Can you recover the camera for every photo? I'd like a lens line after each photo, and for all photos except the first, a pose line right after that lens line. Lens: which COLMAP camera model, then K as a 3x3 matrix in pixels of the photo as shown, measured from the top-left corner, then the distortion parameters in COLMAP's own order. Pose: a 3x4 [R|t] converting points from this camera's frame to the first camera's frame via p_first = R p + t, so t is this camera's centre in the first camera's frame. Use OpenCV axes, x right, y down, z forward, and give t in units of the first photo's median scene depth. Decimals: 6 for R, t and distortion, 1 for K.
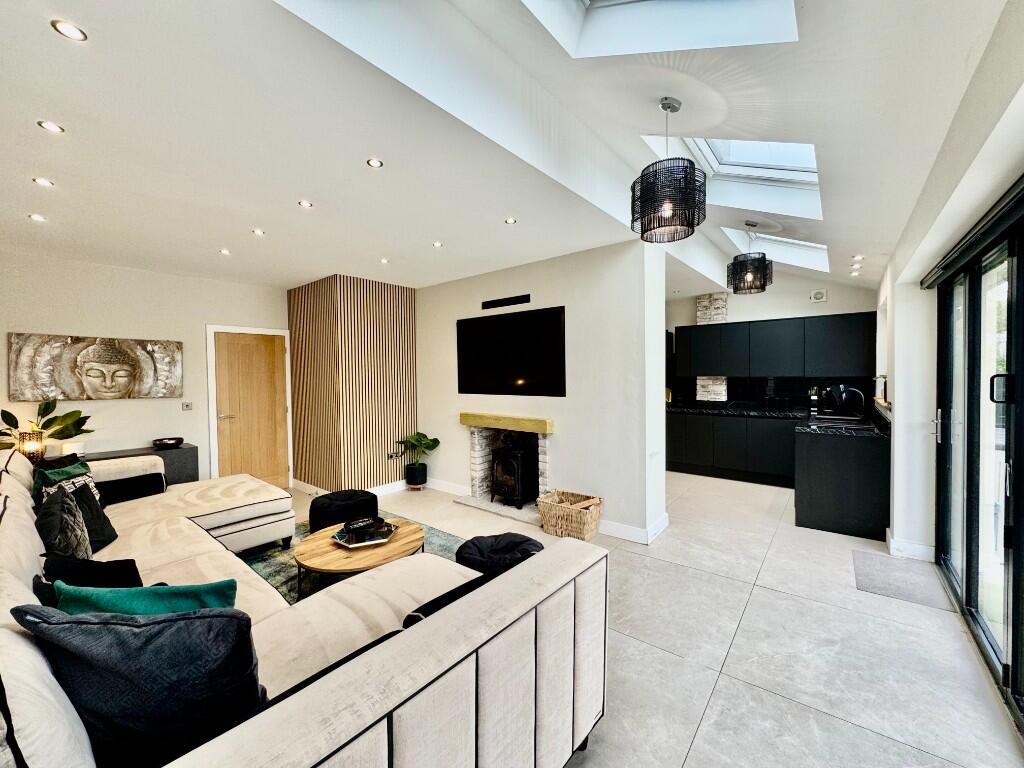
lens RADIAL K [[407.7, 0, 511.6], [0, 407.7, 384.1], [0, 0, 1]] dist [-0.000672, -0.000381]
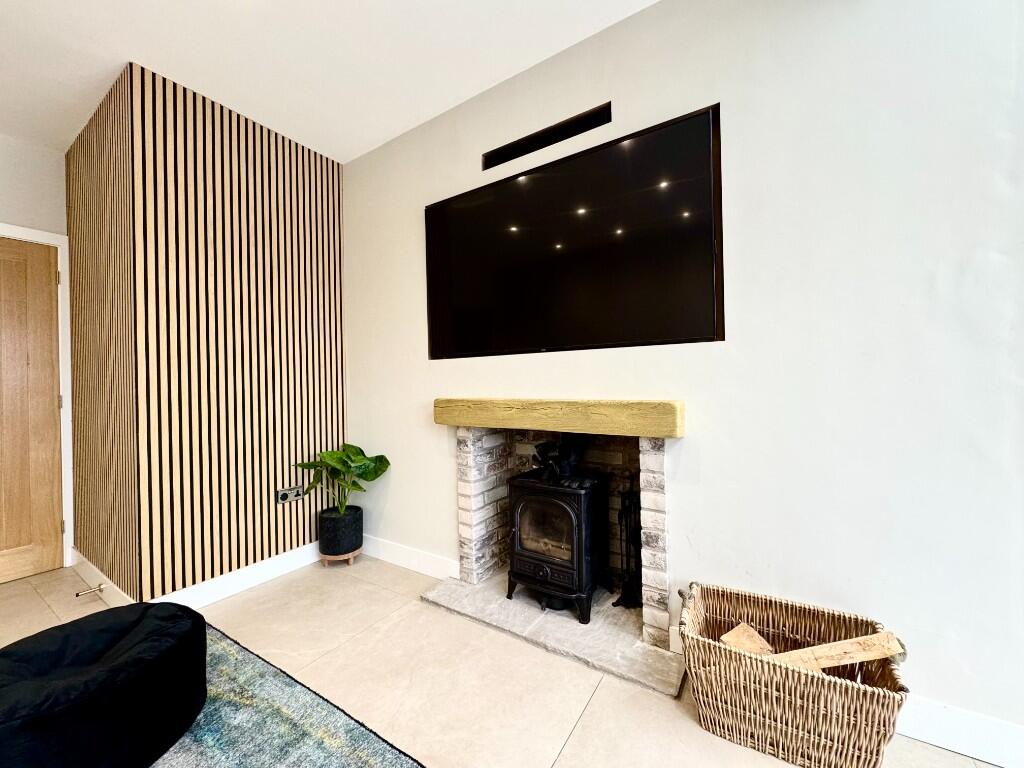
lens RADIAL K [[407.7, 0, 506.8], [0, 407.7, 384.8], [0, 0, 1]] dist [-0.000672, -0.000381]
pose [[0.994846, -0.006281, 0.101201, -0.090584], [0.009083, 0.999587, -0.027251, 0.067089], [-0.100989, 0.028030, 0.994493, 0.528256]]
